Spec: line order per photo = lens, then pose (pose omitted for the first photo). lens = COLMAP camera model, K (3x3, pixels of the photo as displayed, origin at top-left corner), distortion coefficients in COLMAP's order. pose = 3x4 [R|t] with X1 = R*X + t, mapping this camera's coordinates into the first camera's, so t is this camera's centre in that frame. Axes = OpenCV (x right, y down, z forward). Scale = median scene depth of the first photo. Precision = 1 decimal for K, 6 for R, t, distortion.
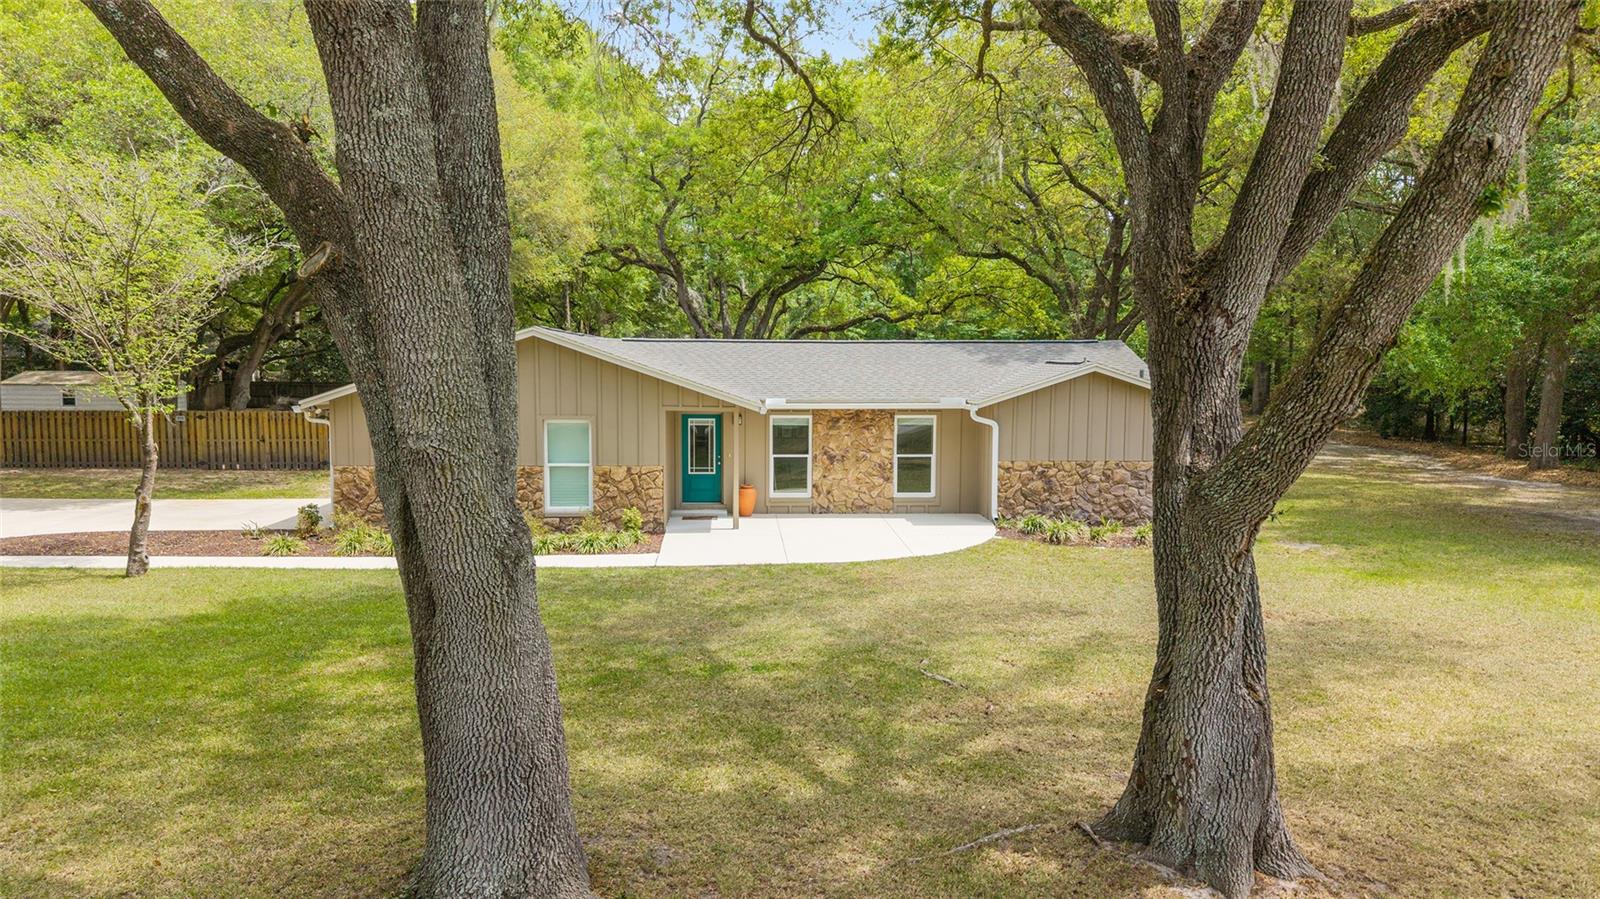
lens RADIAL K [[1096.4, 0, 801.1], [0, 1096.4, 454.0], [0, 0, 1]] dist [0.001309, -0.005789]
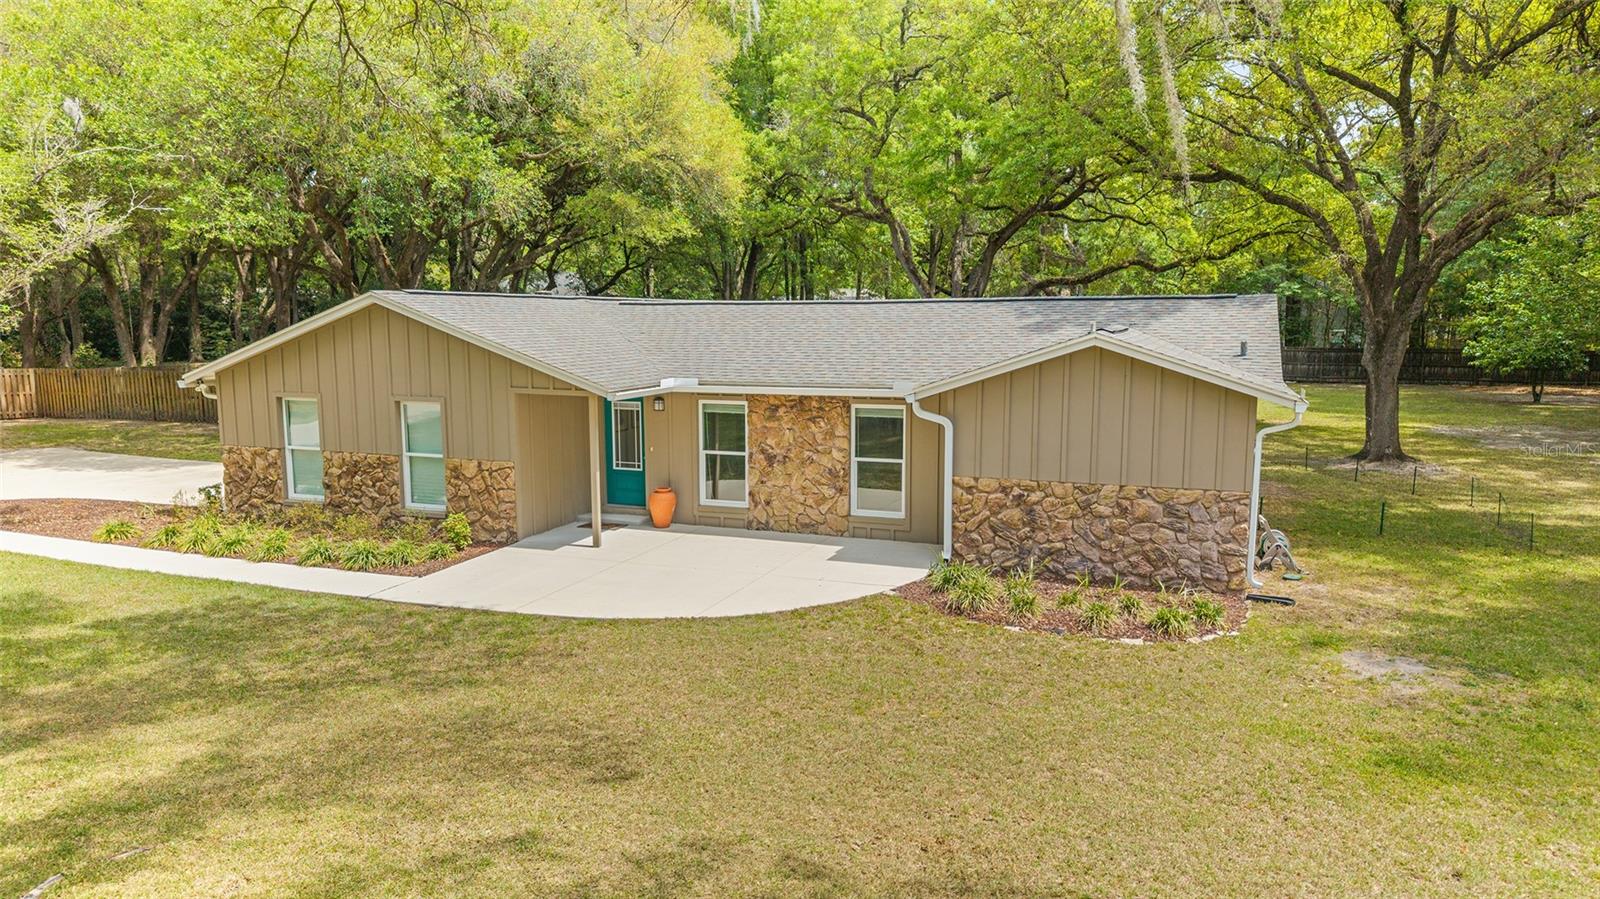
lens RADIAL K [[1096.4, 0, 799.0], [0, 1096.4, 444.8], [0, 0, 1]] dist [0.001309, -0.005789]
pose [[0.907373, 0.043220, -0.418099, 0.373031], [-0.029472, 0.998793, 0.039287, -0.037025], [0.419293, -0.023326, 0.907551, 0.333777]]
